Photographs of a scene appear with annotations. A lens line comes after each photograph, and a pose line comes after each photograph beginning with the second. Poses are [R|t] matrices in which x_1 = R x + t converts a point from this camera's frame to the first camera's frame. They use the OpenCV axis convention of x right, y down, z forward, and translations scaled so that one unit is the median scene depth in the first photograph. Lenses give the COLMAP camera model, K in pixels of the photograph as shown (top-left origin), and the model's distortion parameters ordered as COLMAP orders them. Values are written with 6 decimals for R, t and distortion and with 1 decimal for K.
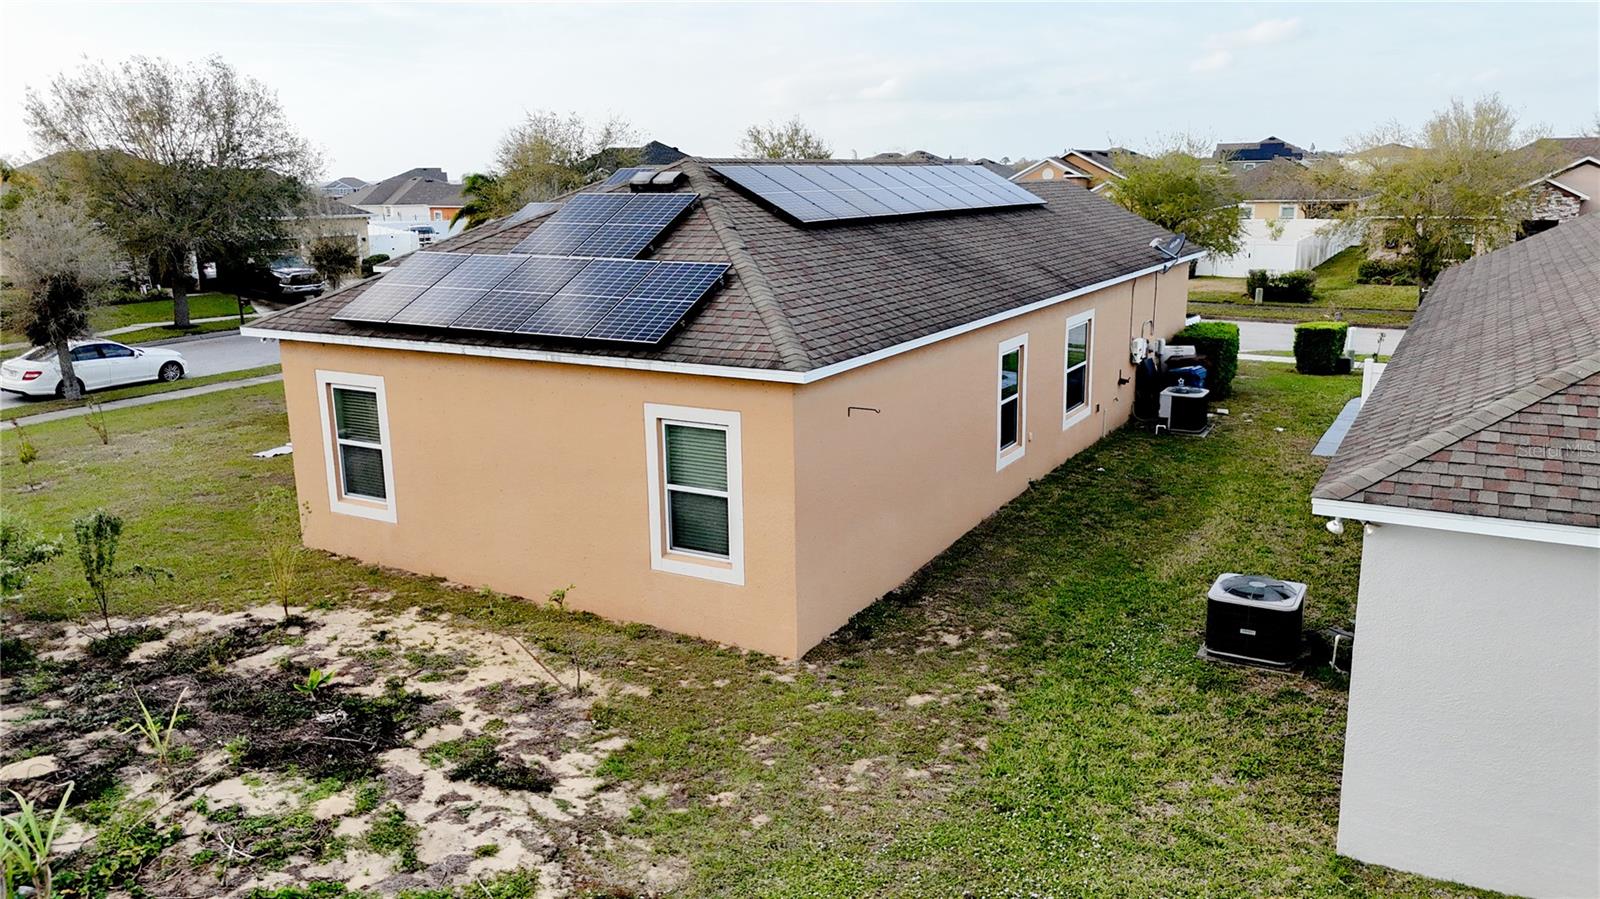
lens RADIAL K [[1180.0, 0, 800.0], [0, 1180.0, 449.5], [0, 0, 1]] dist [0.067553, -0.068773]
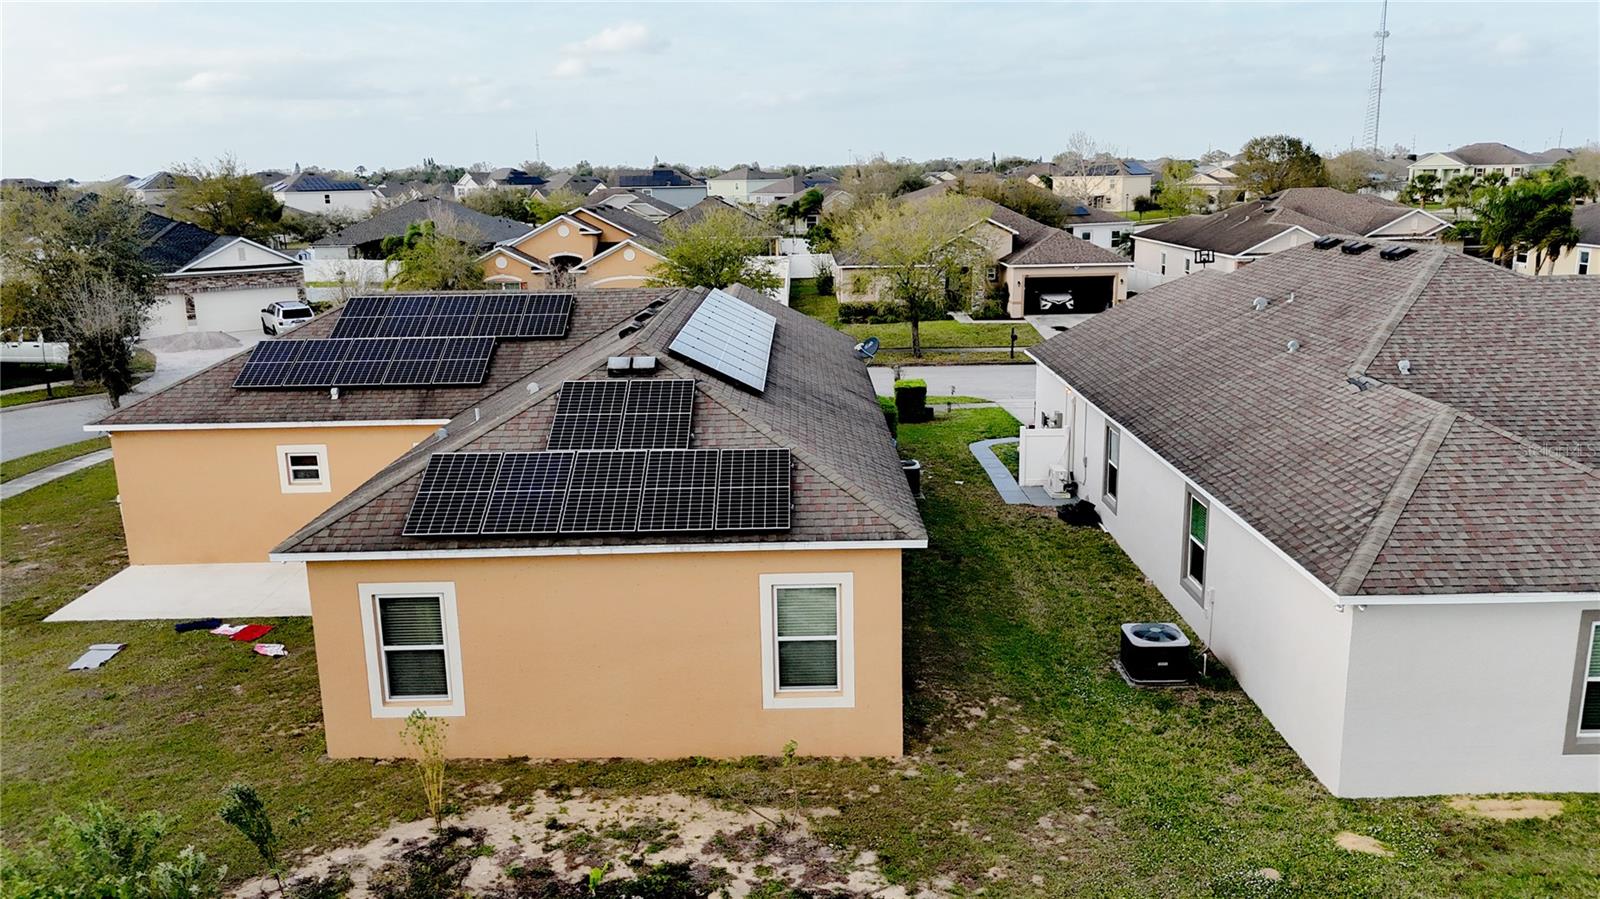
lens RADIAL K [[1180.0, 0, 800.0], [0, 1180.0, 449.5], [0, 0, 1]] dist [0.067553, -0.068773]
pose [[0.867127, -0.115512, 0.484508, -0.660752], [0.117891, 0.992694, 0.025679, -0.191356], [-0.483935, 0.034852, 0.874410, -0.080353]]
